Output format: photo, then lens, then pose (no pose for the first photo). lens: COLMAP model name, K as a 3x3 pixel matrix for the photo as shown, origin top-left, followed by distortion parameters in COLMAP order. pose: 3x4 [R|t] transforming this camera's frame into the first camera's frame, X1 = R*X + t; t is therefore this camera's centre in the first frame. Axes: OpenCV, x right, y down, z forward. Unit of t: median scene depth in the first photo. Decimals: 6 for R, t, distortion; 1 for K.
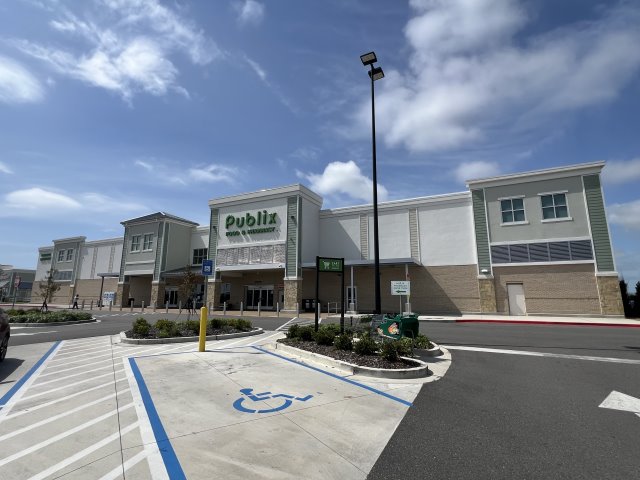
lens RADIAL K [[311.9, 0, 320.0], [0, 311.9, 240.0], [0, 0, 1]] dist [0.001256, 0.000228]
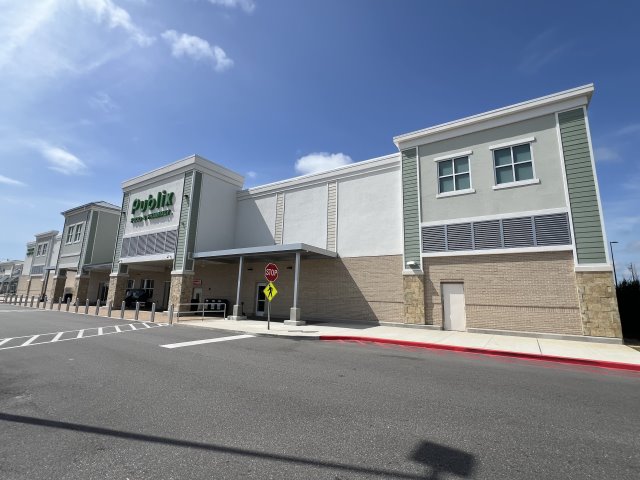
lens RADIAL K [[302.3, 0, 320.0], [0, 302.3, 240.0], [0, 0, 1]] dist [0.000984, 0.000000]
pose [[0.992611, 0.001919, -0.121324, 0.409850], [-0.003337, 0.999928, -0.011488, 0.056142], [0.121293, 0.011808, 0.992547, 0.315010]]
